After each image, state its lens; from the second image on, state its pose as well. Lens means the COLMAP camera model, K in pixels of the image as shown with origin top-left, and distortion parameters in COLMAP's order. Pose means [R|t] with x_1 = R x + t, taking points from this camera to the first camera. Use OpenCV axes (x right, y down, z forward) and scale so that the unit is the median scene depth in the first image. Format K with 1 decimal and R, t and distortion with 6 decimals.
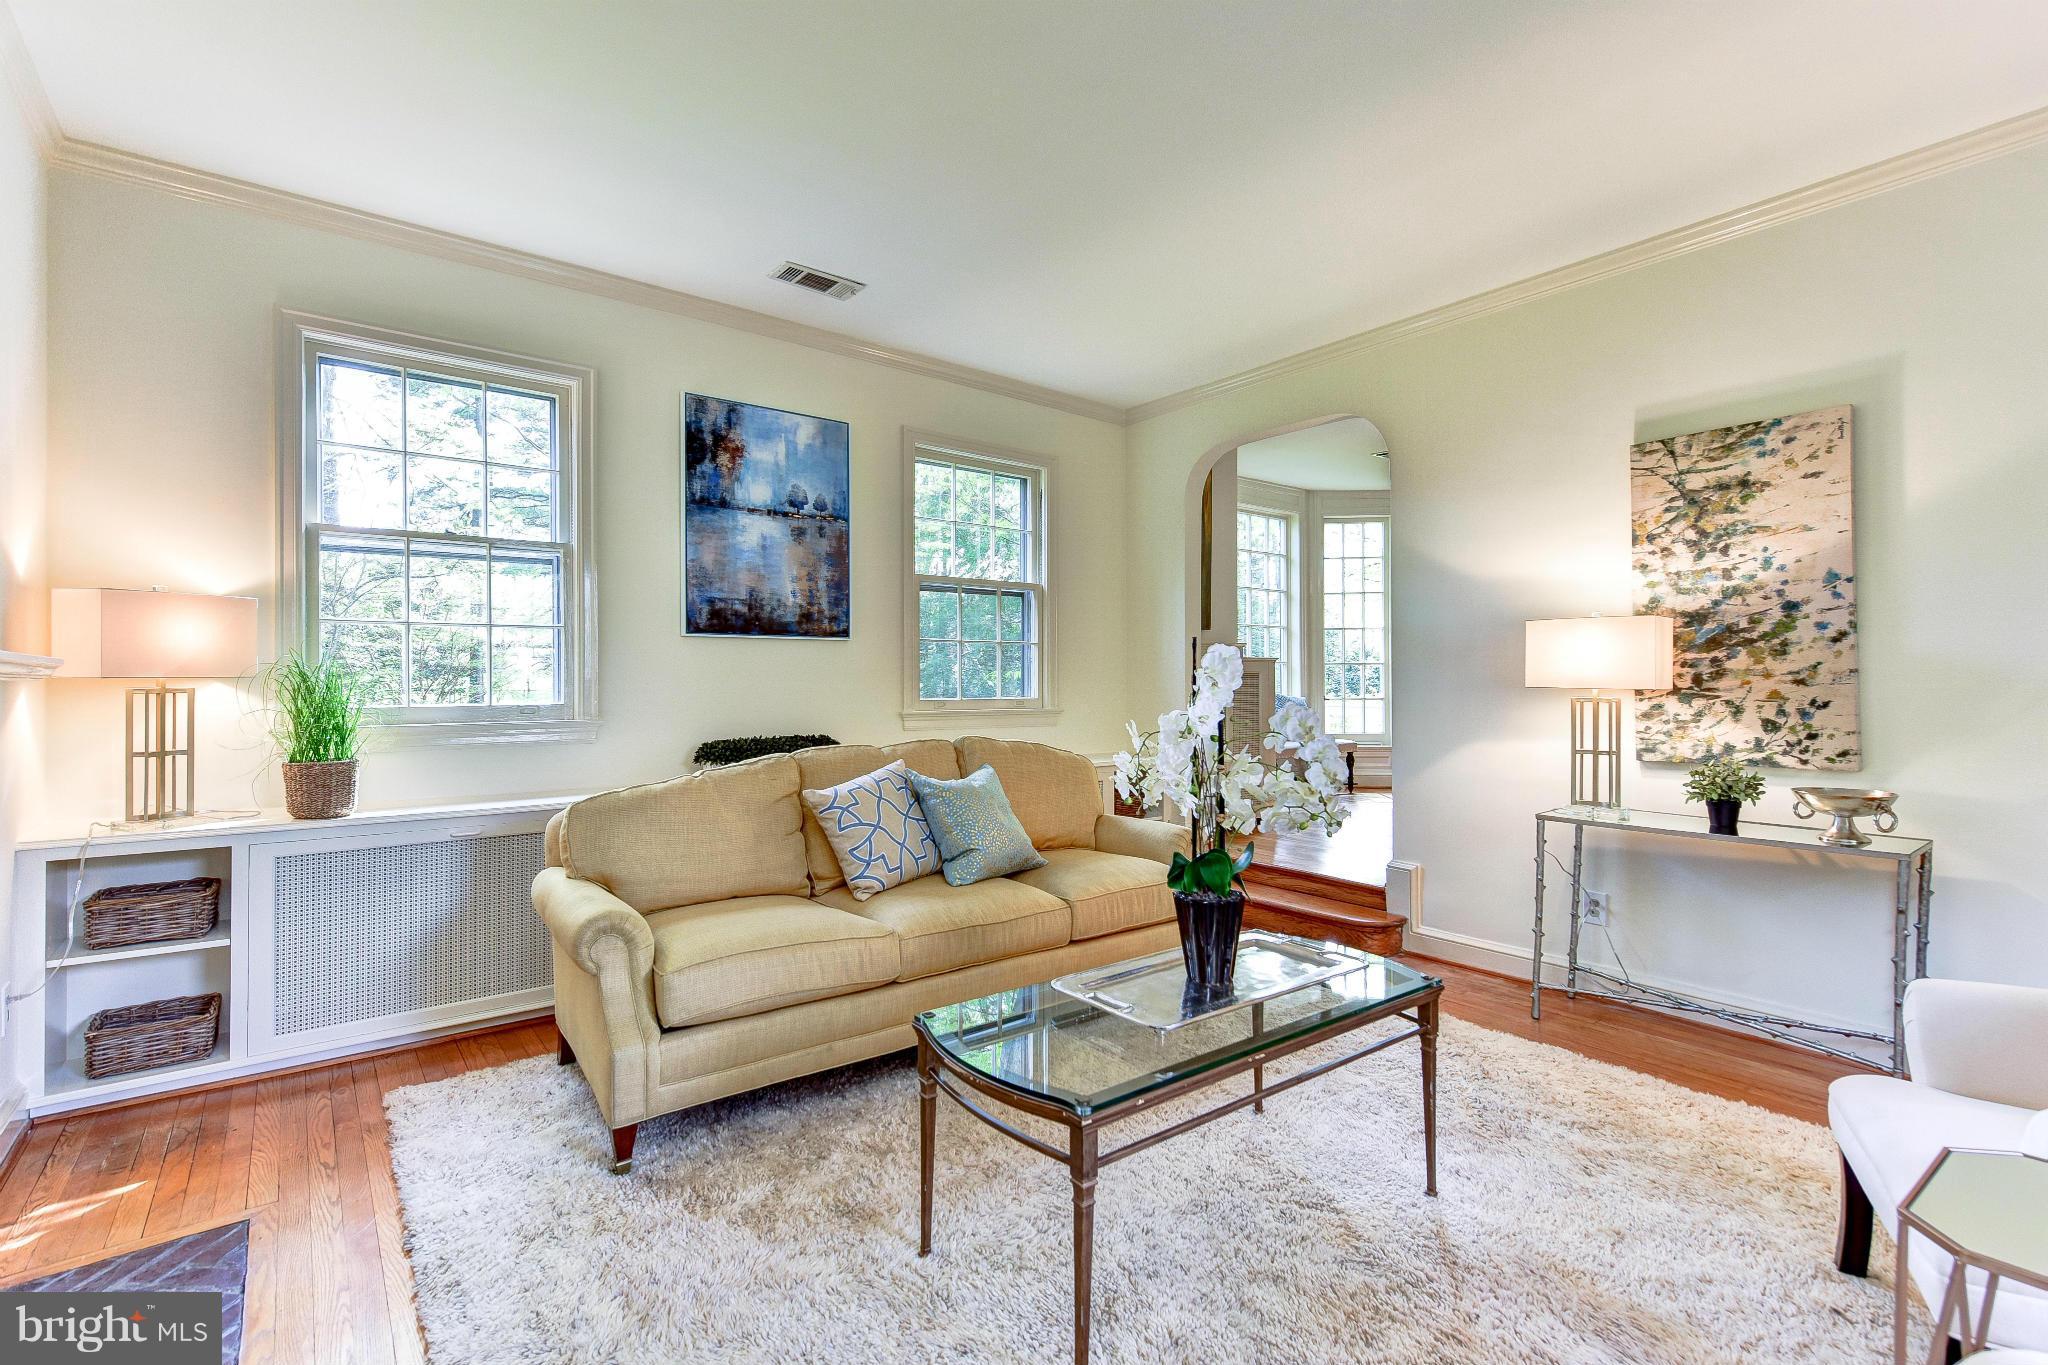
lens RADIAL K [[915.9, 0, 1020.4], [0, 915.9, 680.4], [0, 0, 1]] dist [-0.000605, 0.000093]
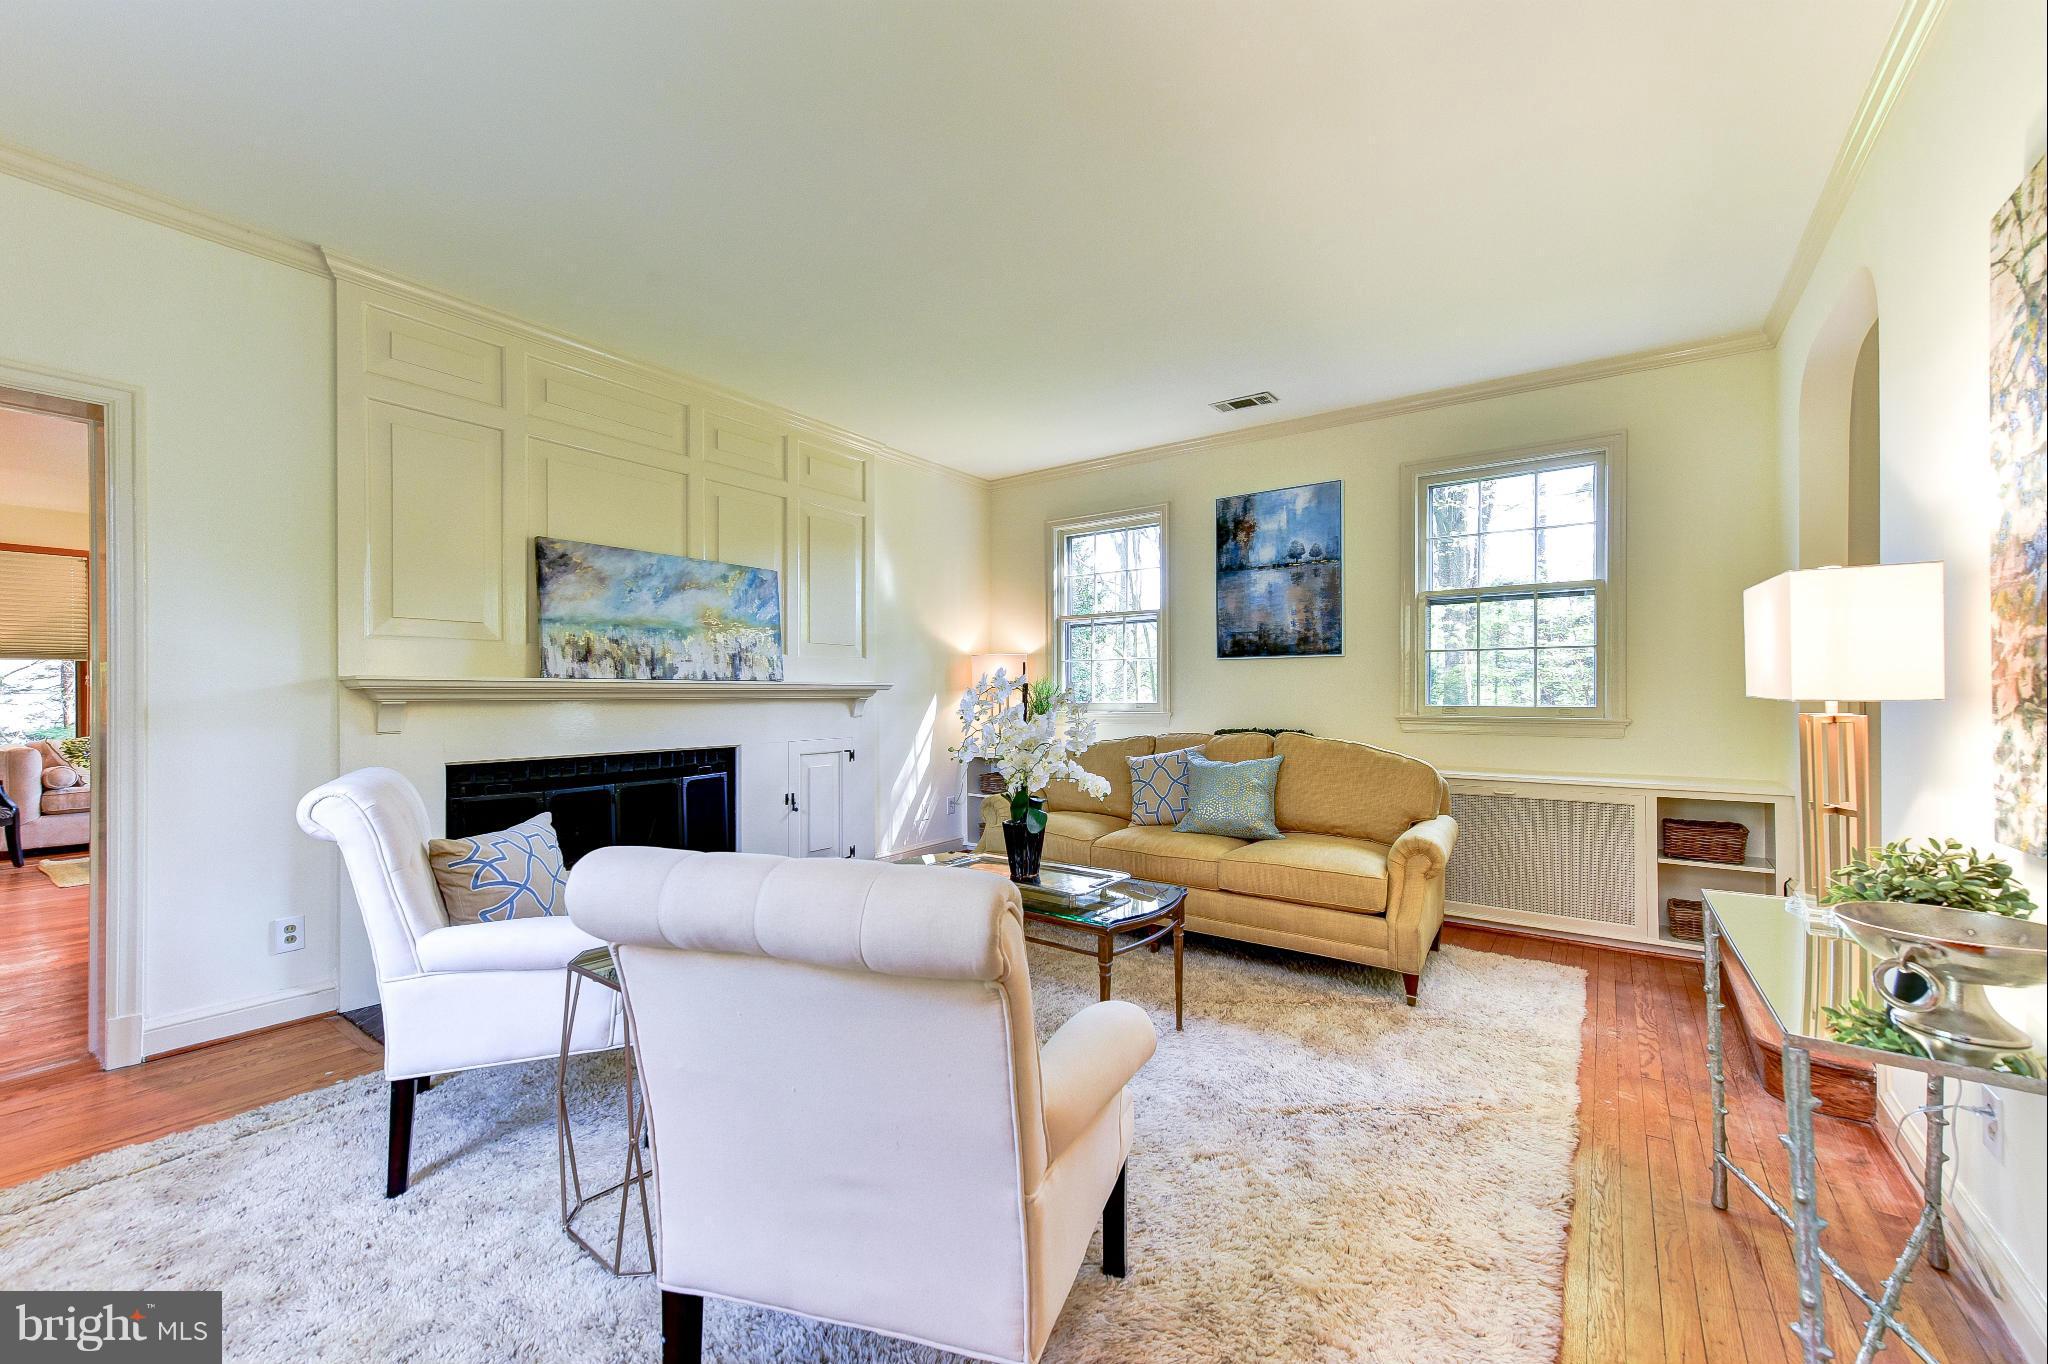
lens RADIAL K [[800.8, 0, 1023.3], [0, 800.8, 686.5], [0, 0, 1]] dist [0.000559, 0.000064]
pose [[0.291696, -0.007664, -0.956480, 0.977073], [0.003502, 0.999970, -0.006944, 0.004815], [0.956505, -0.001324, 0.291714, 0.370705]]
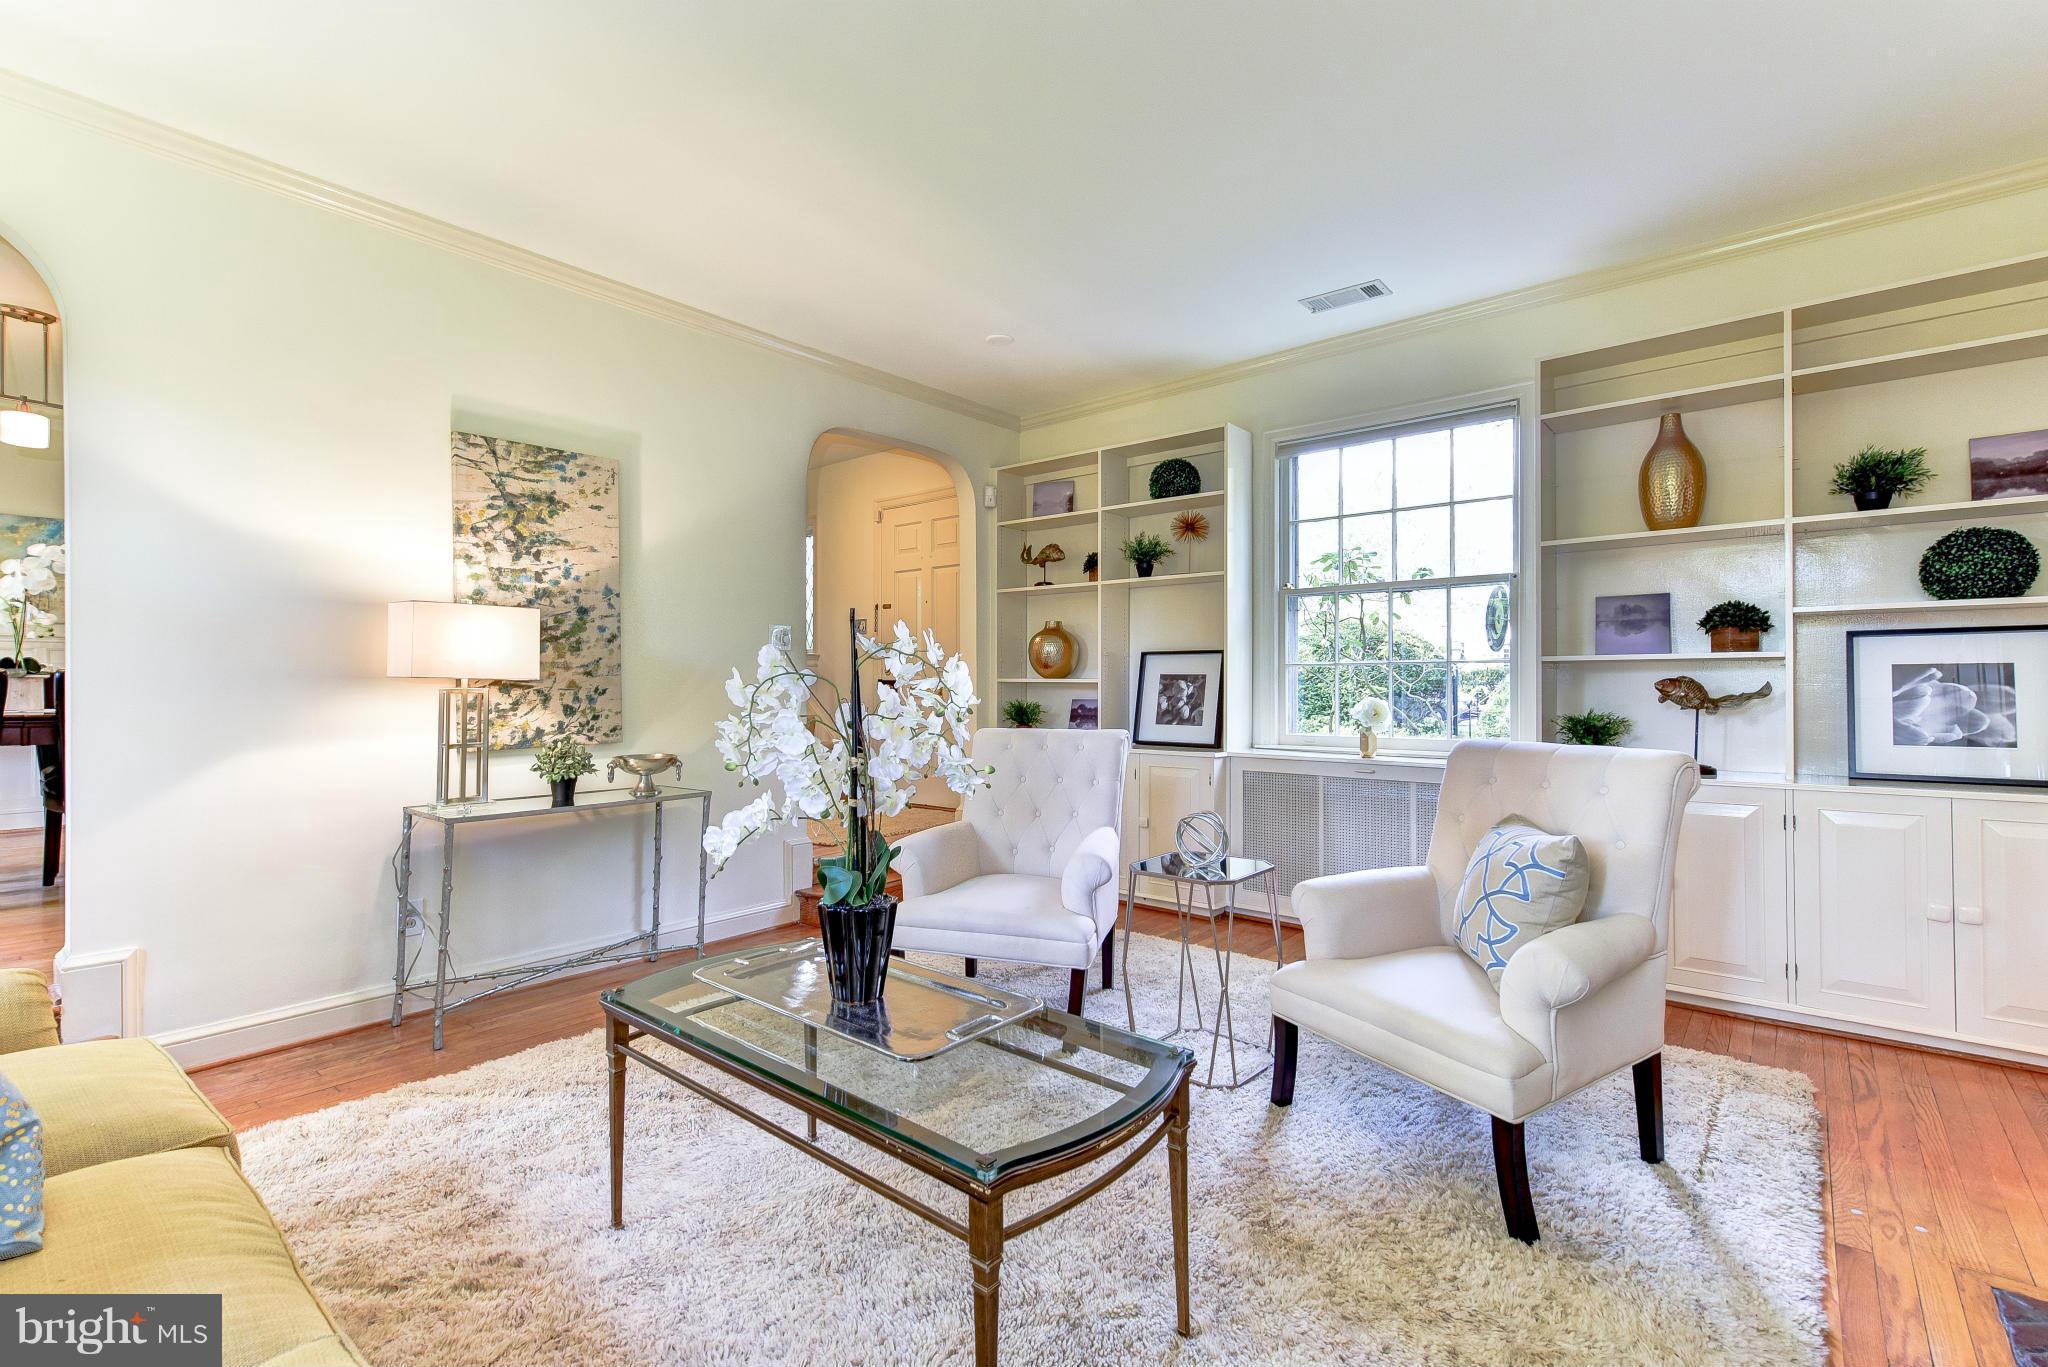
lens RADIAL K [[915.9, 0, 1023.2], [0, 915.9, 676.3], [0, 0, 1]] dist [-0.000605, 0.000093]
pose [[-0.215953, 0.005354, 0.976389, -0.438010], [-0.001300, 0.999983, -0.005771, 0.010773], [-0.976403, -0.002516, -0.215942, 0.645603]]
